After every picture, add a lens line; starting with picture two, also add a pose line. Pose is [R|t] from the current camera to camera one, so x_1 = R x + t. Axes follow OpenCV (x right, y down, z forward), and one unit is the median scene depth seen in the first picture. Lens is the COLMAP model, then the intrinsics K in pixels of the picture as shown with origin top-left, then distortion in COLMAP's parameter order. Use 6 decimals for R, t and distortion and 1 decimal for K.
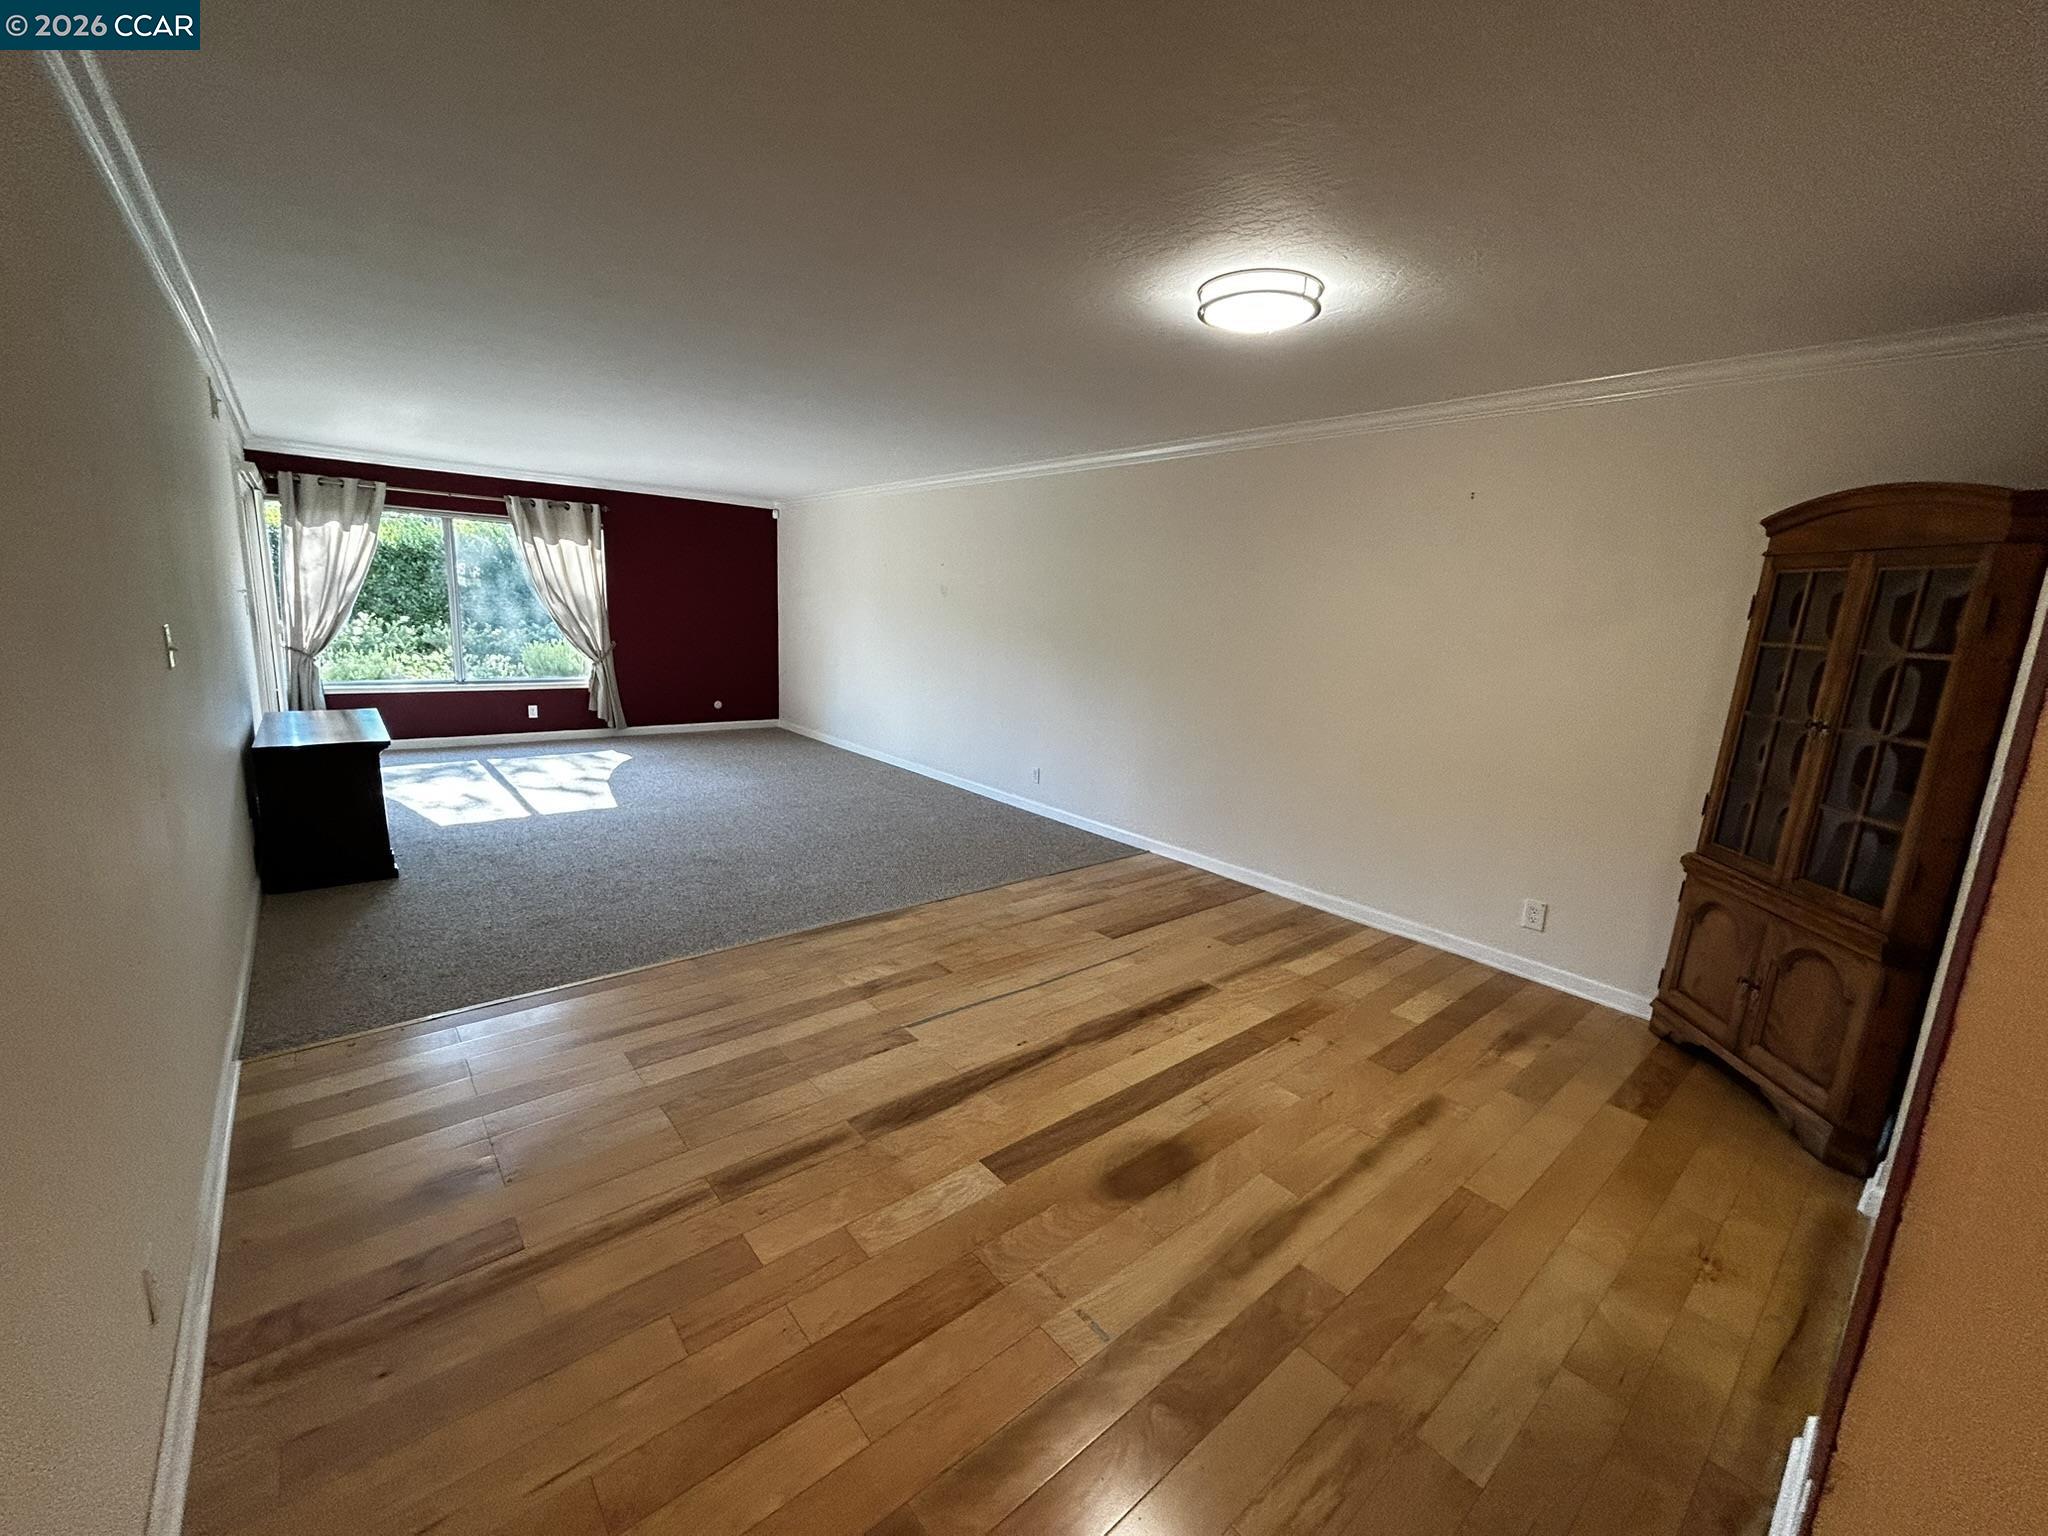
lens RADIAL K [[828.6, 0, 1015.8], [0, 828.6, 756.9], [0, 0, 1]] dist [-0.003061, 0.005868]
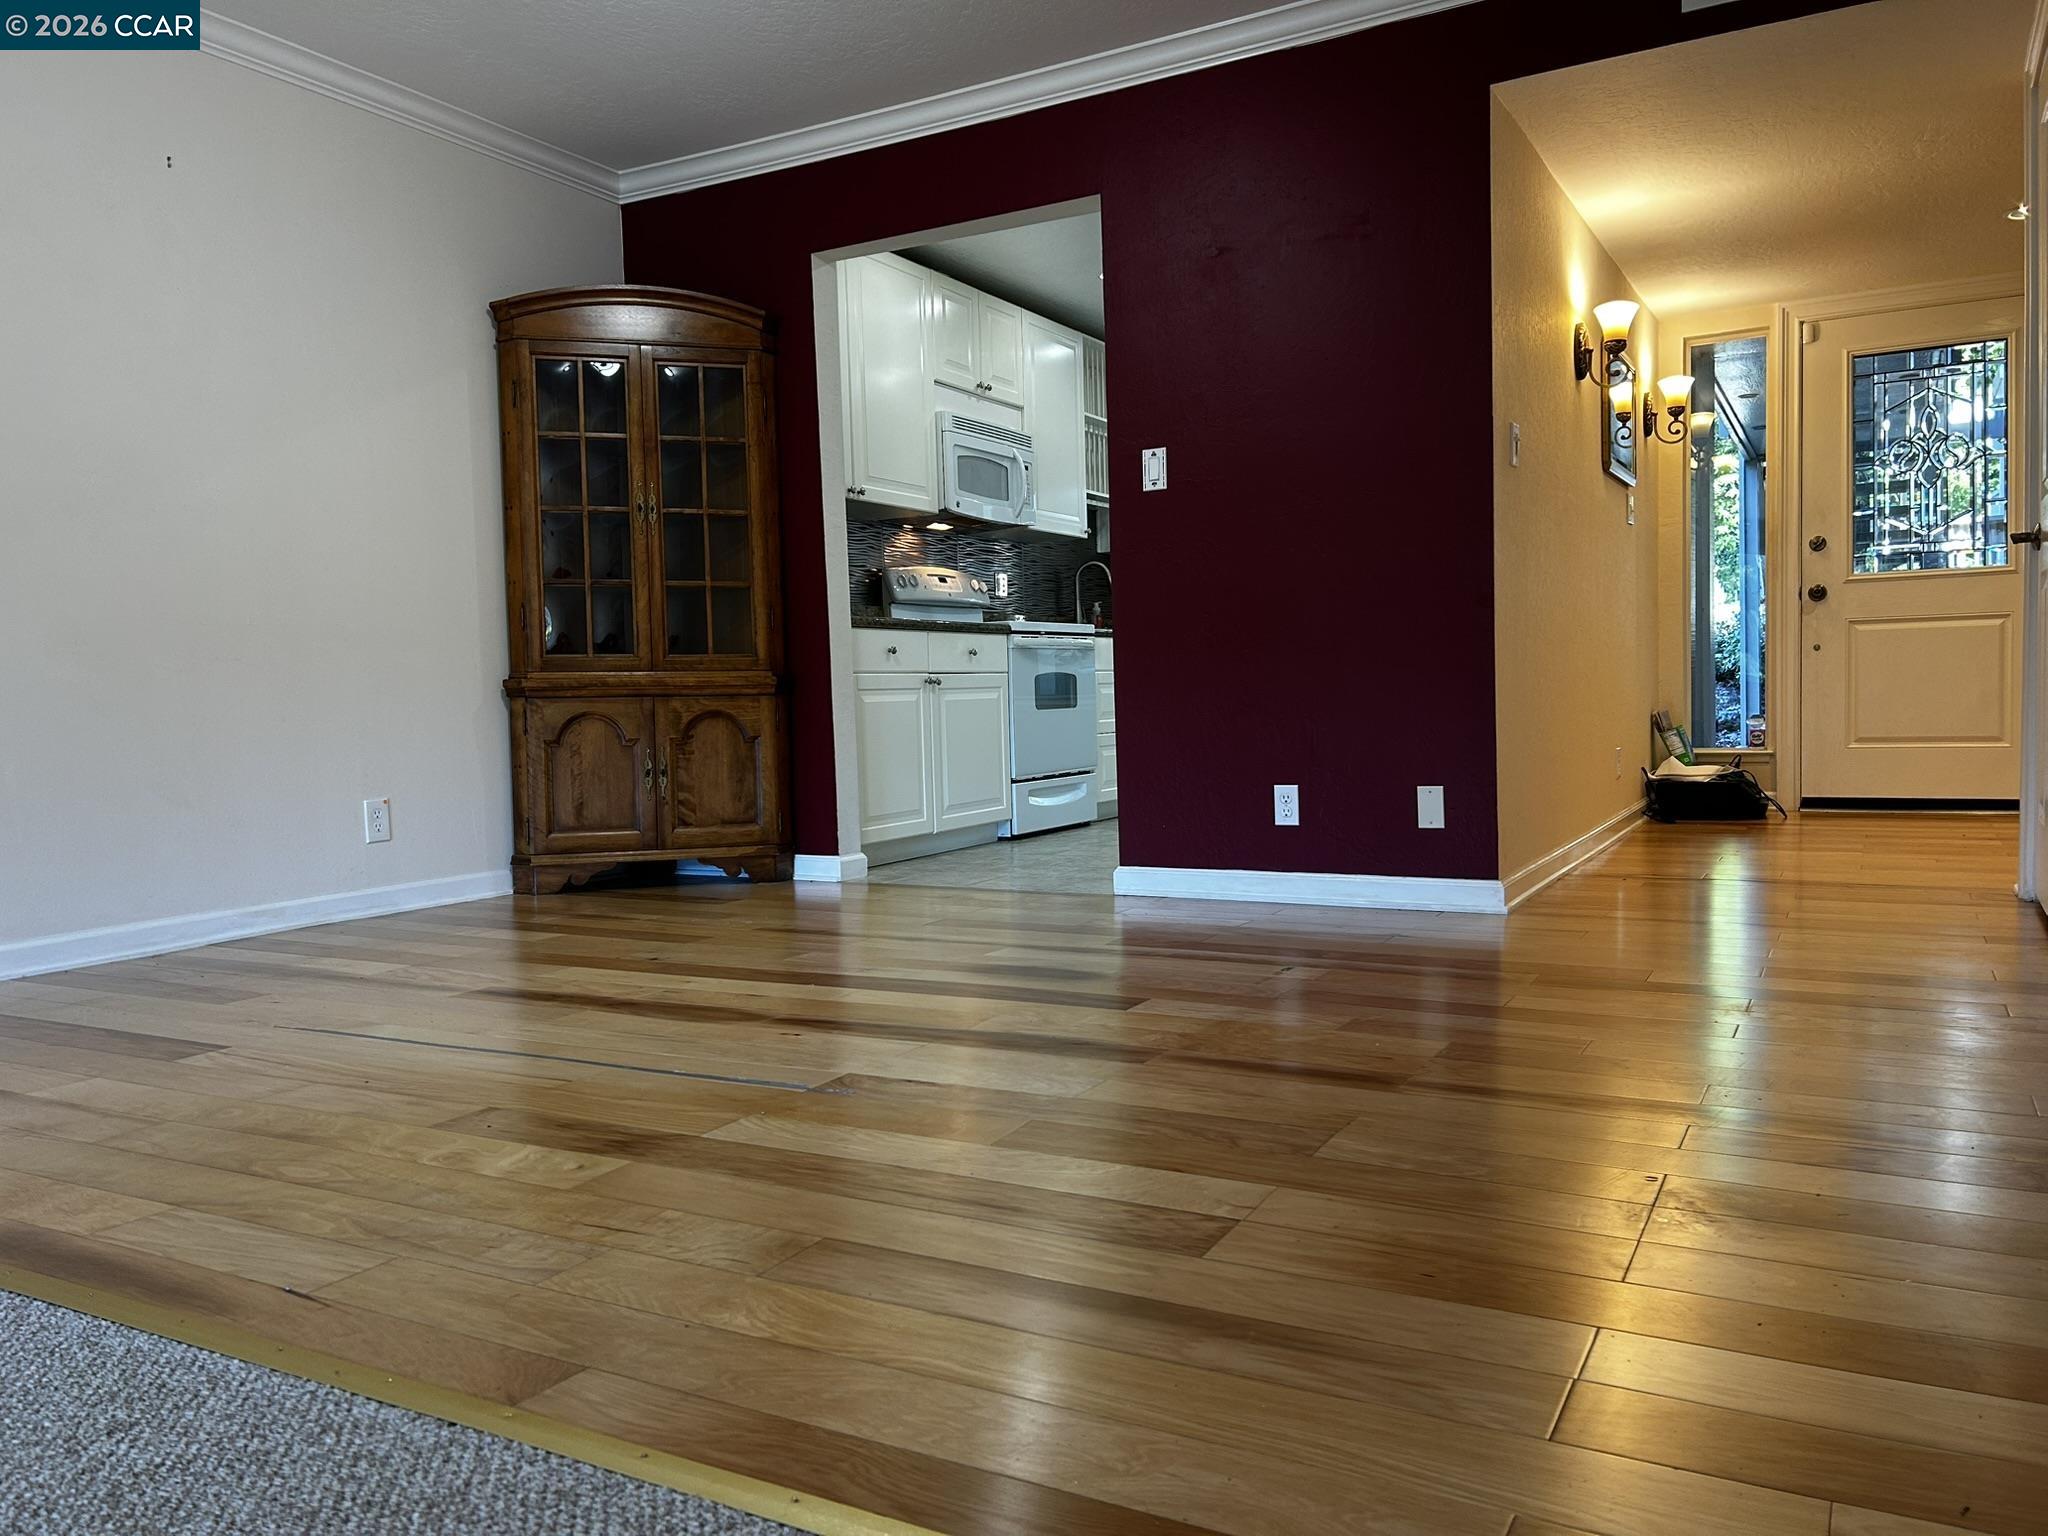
lens RADIAL K [[1518.1, 0, 1020.0], [0, 1518.1, 773.7], [0, 0, 1]] dist [0.116624, -0.171659]
pose [[-0.352383, -0.092582, 0.931265, -0.371560], [0.181899, 0.969341, 0.165196, 0.019158], [-0.918008, 0.227609, -0.324739, 0.452838]]
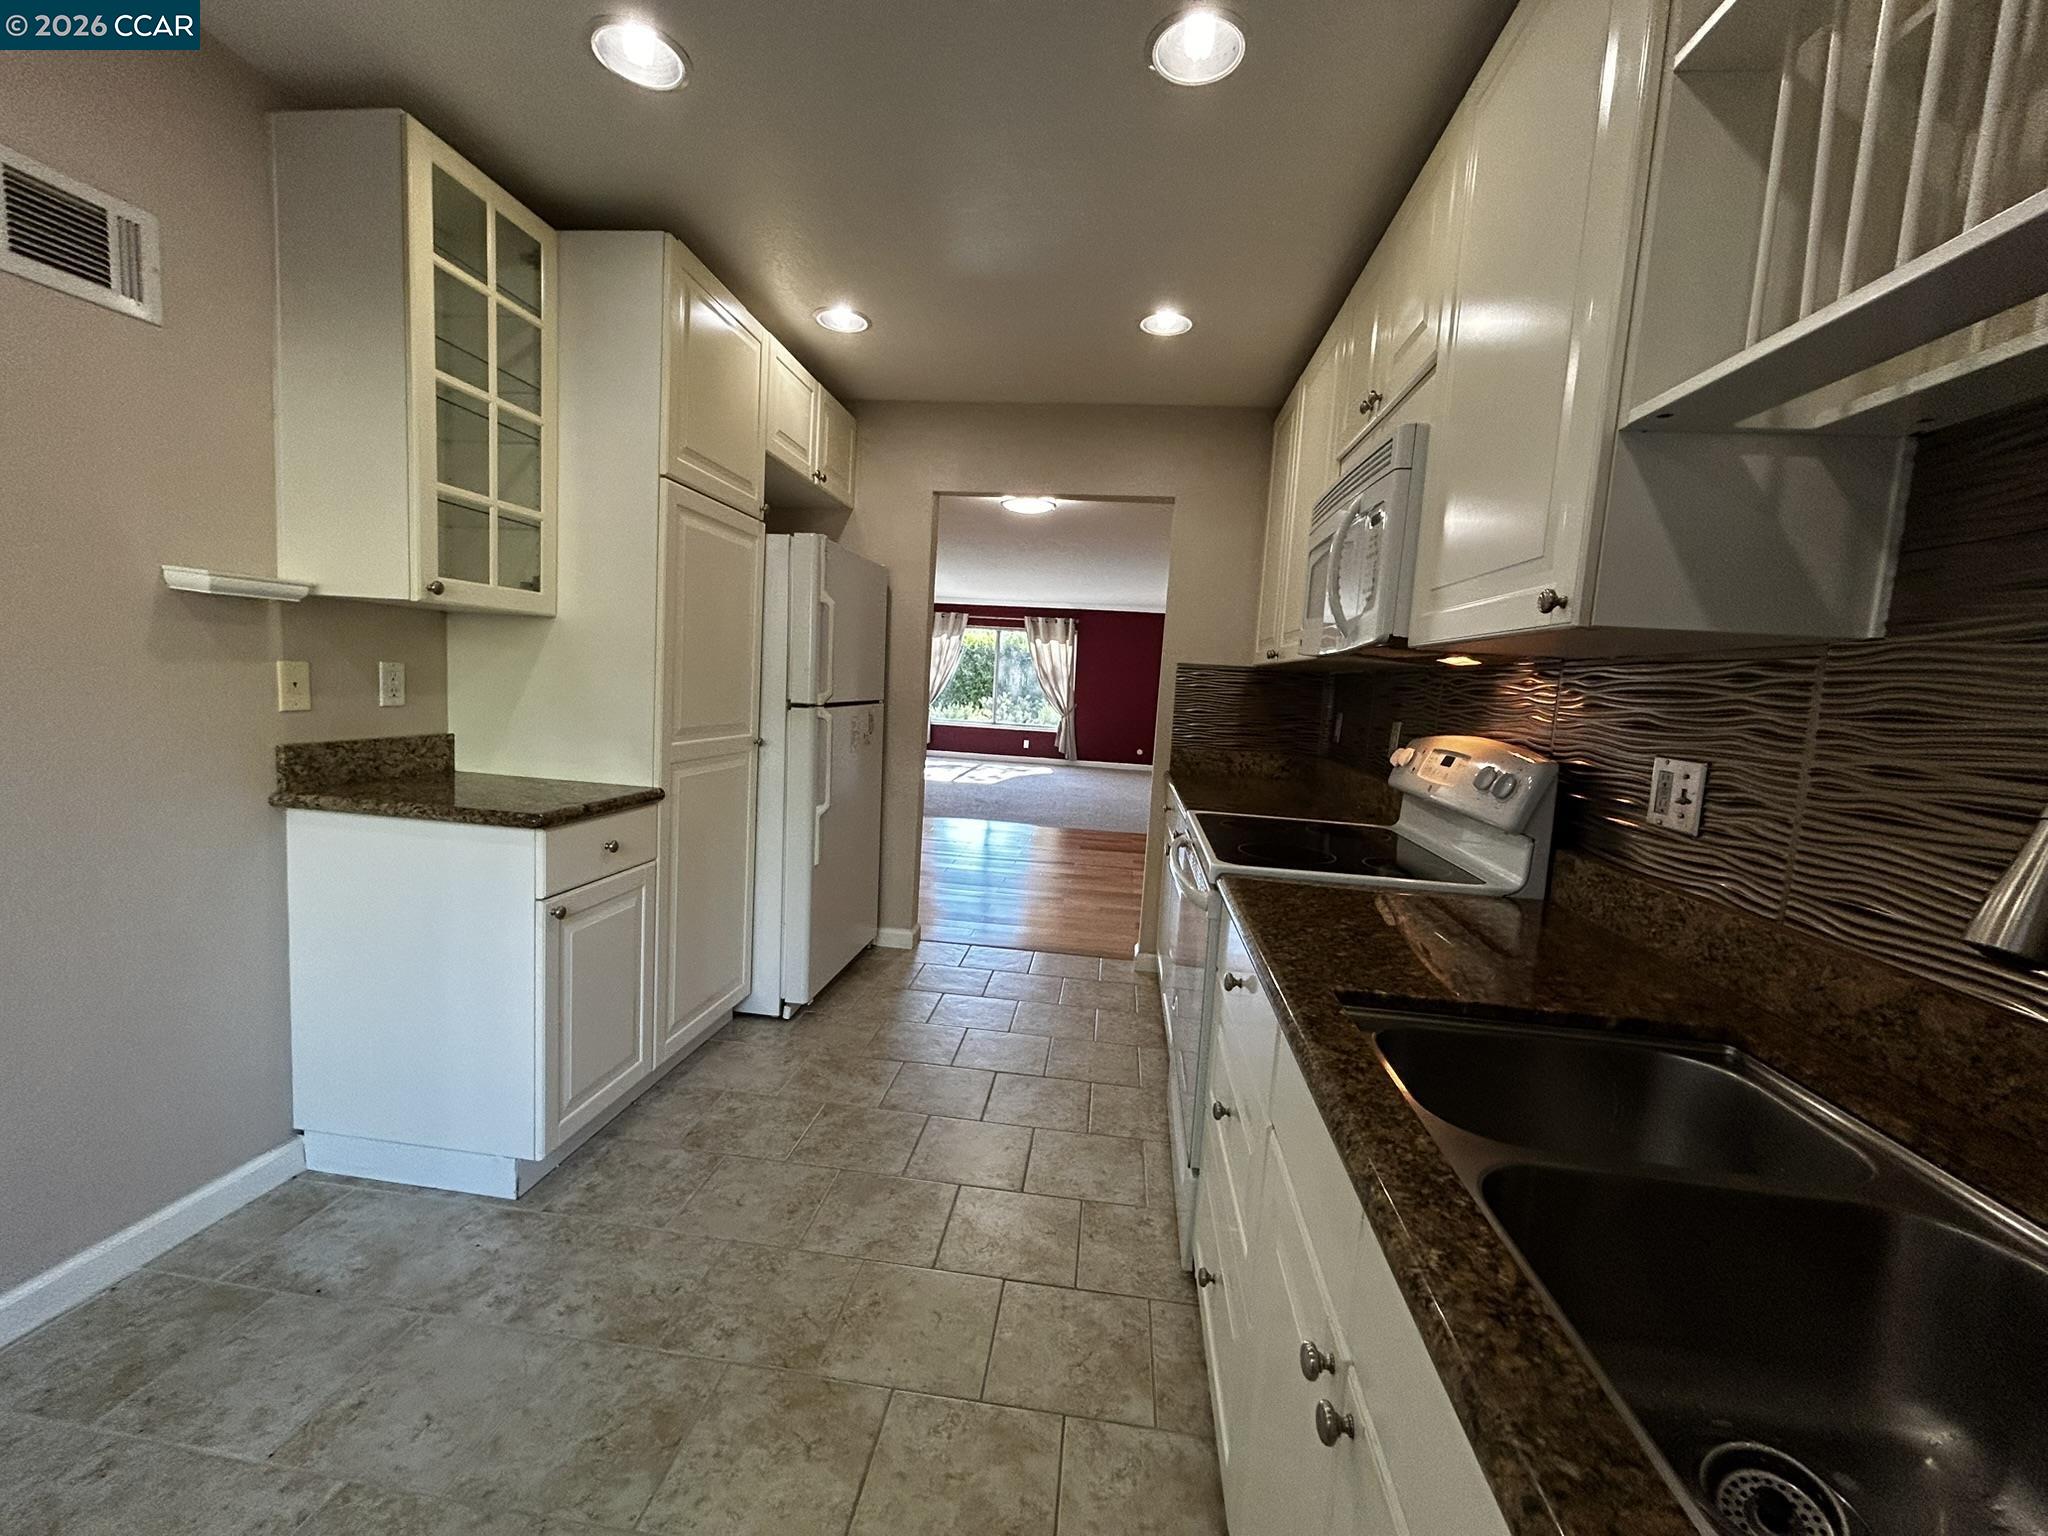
lens RADIAL K [[830.0, 0, 1022.4], [0, 830.0, 762.9], [0, 0, 1]] dist [-0.002613, 0.001611]
pose [[0.683252, 0.063714, -0.727397, 0.650923], [-0.157633, 0.985566, -0.061739, 0.090100], [0.712964, 0.156845, 0.683433, -0.129723]]
